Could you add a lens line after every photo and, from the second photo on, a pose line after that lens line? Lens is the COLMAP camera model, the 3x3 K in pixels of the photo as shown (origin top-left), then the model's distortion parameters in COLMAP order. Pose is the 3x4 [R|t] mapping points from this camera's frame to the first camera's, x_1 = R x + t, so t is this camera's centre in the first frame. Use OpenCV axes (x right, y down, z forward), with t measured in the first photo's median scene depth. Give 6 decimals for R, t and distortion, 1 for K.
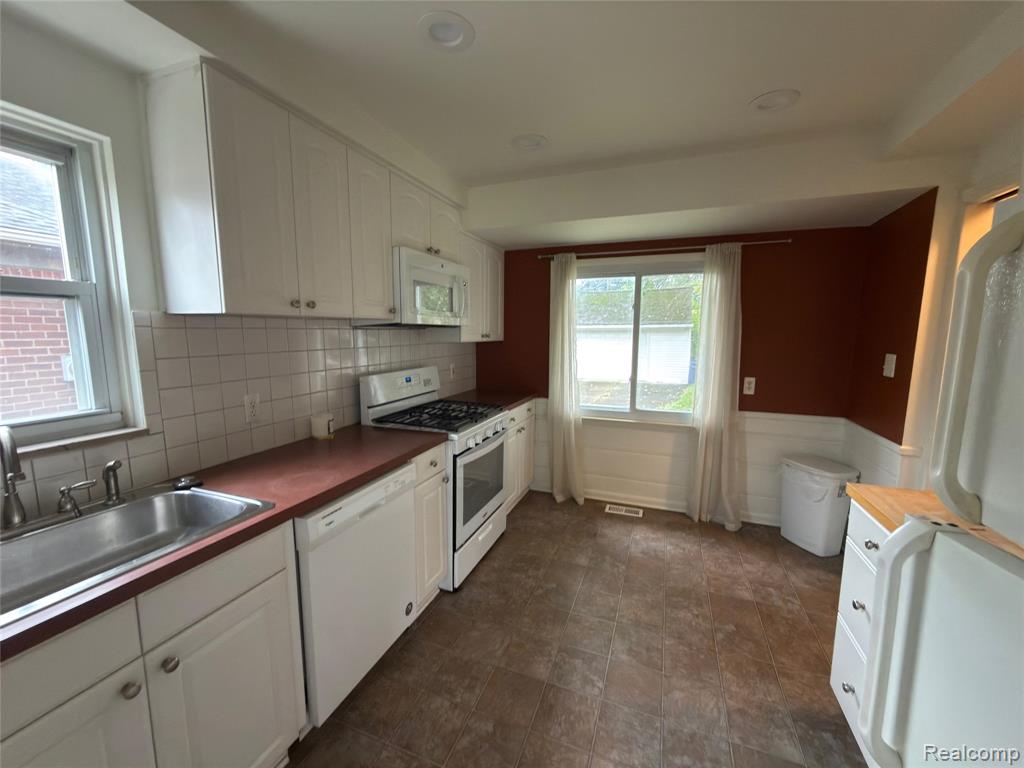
lens RADIAL K [[409.9, 0, 512.5], [0, 409.9, 384.0], [0, 0, 1]] dist [0.000121, 0.000034]
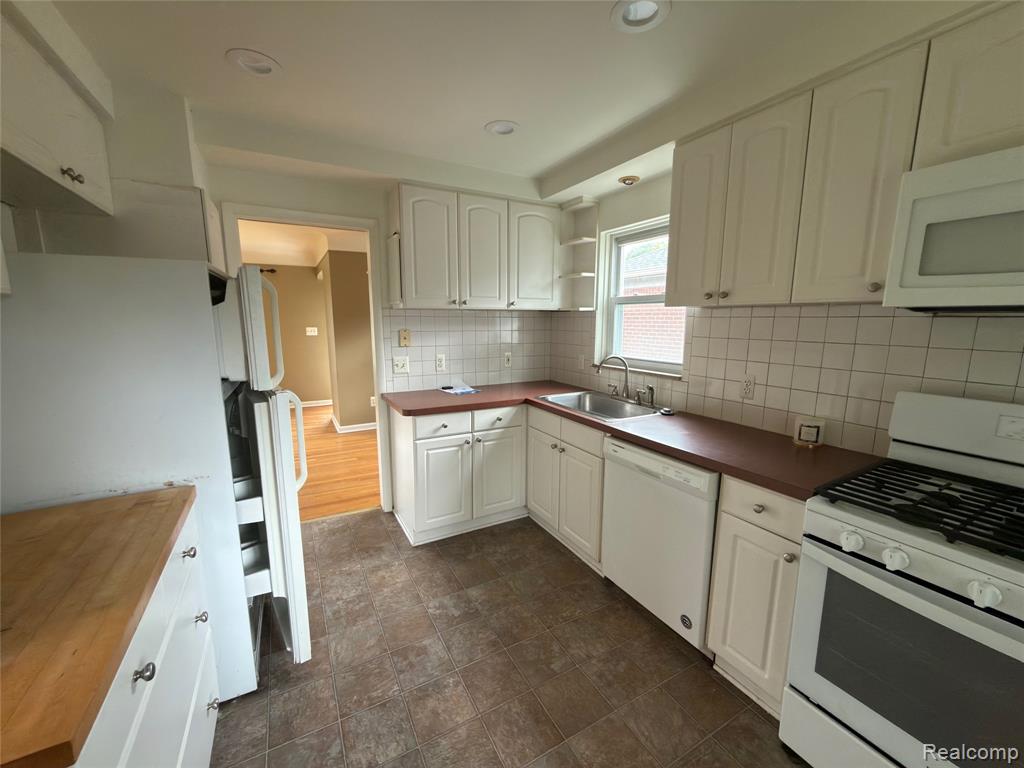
lens RADIAL K [[409.9, 0, 511.7], [0, 409.9, 385.1], [0, 0, 1]] dist [0.000121, 0.000034]
pose [[-0.643720, 0.119698, -0.755842, 0.784311], [-0.104418, 0.964715, 0.241705, -0.181076], [0.758104, 0.234514, -0.608507, 1.409613]]
